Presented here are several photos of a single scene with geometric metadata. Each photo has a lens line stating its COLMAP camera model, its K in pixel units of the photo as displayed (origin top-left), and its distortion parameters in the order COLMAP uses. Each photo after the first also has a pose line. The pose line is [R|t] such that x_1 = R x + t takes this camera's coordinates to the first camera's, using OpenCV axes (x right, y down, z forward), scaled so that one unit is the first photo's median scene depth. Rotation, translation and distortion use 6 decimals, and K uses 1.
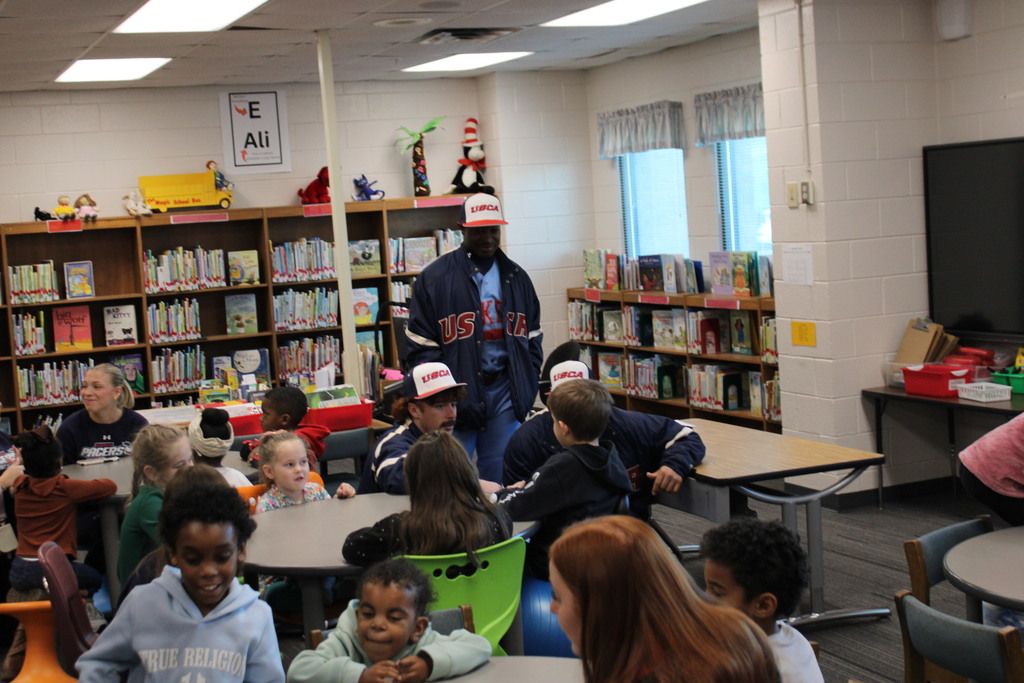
lens RADIAL K [[1525.7, 0, 512.0], [0, 1525.7, 341.5], [0, 0, 1]] dist [-0.051826, 0.003280]
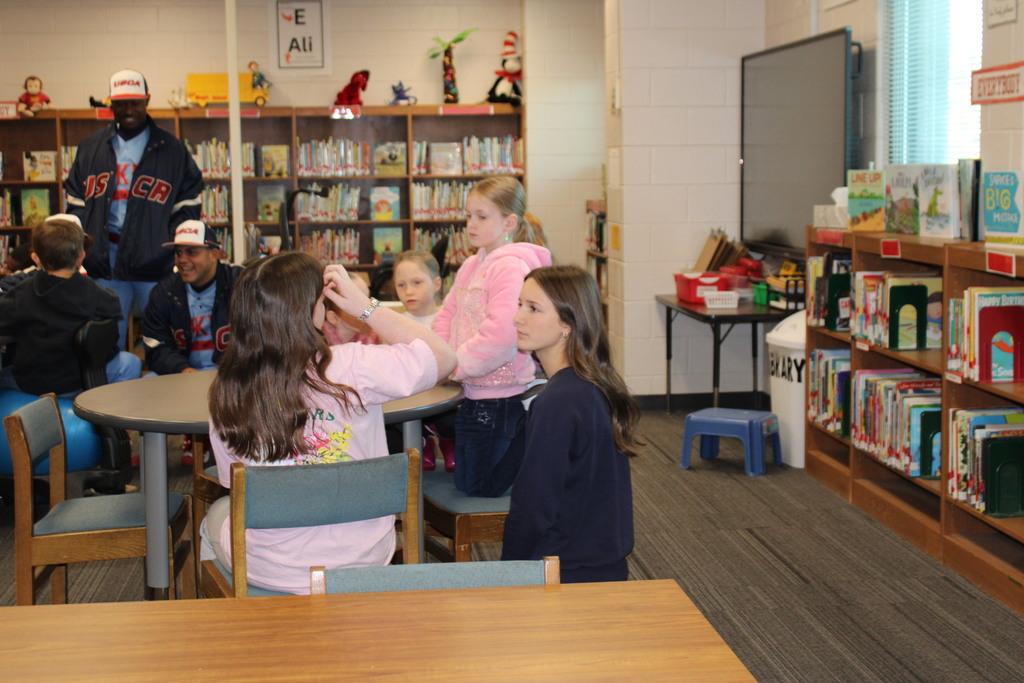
lens RADIAL K [[1525.7, 0, 512.0], [0, 1525.7, 341.5], [0, 0, 1]] dist [-0.051826, 0.003280]
pose [[0.954717, 0.085563, -0.284946, 0.325303], [-0.074703, 0.996012, 0.048787, 0.015297], [0.287984, -0.025291, 0.957301, -0.000567]]
